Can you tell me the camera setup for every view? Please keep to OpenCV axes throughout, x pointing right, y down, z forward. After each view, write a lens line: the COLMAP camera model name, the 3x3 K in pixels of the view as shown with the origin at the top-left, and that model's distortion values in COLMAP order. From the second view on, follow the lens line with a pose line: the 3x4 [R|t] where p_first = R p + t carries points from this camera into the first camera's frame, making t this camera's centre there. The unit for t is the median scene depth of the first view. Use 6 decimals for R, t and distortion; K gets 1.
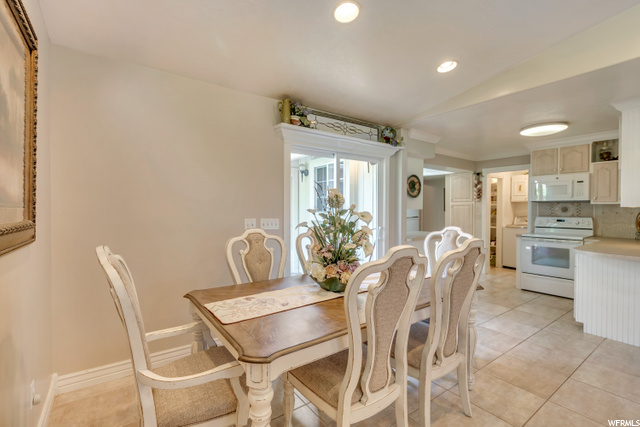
lens RADIAL K [[293.2, 0, 317.9], [0, 293.2, 214.0], [0, 0, 1]] dist [-0.005816, 0.001014]
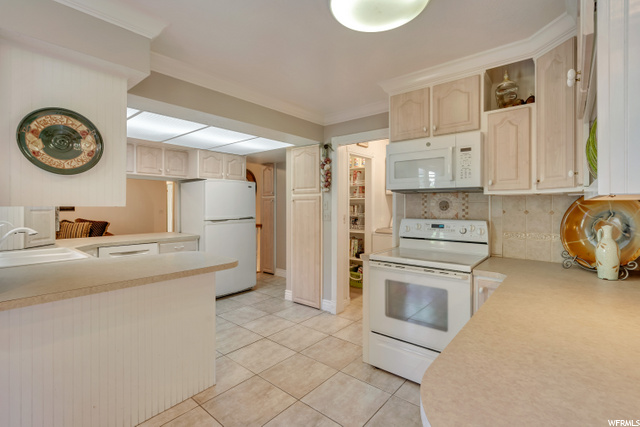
lens RADIAL K [[293.2, 0, 321.9], [0, 293.2, 207.2], [0, 0, 1]] dist [-0.005816, 0.001014]
pose [[0.971386, -0.004988, 0.237452, 0.506600], [0.007215, 0.999938, -0.008511, -0.009332], [-0.237395, 0.009980, 0.971362, 0.537688]]
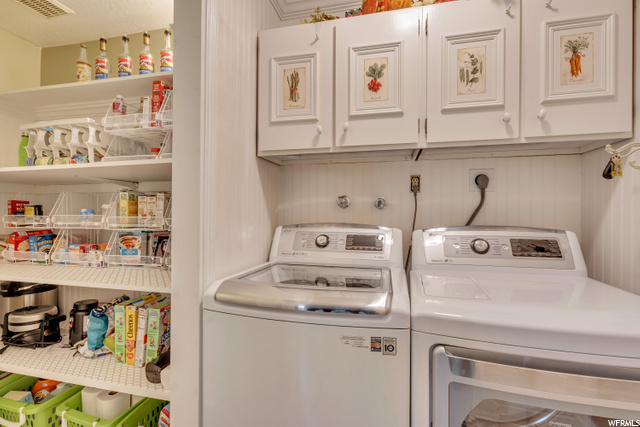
lens RADIAL K [[293.2, 0, 320.5], [0, 293.2, 213.0], [0, 0, 1]] dist [-0.005816, 0.001014]
pose [[0.763863, -0.010667, 0.645290, 0.803505], [0.016748, 0.999854, -0.003297, 0.003052], [-0.645161, 0.013326, 0.763931, 1.167866]]
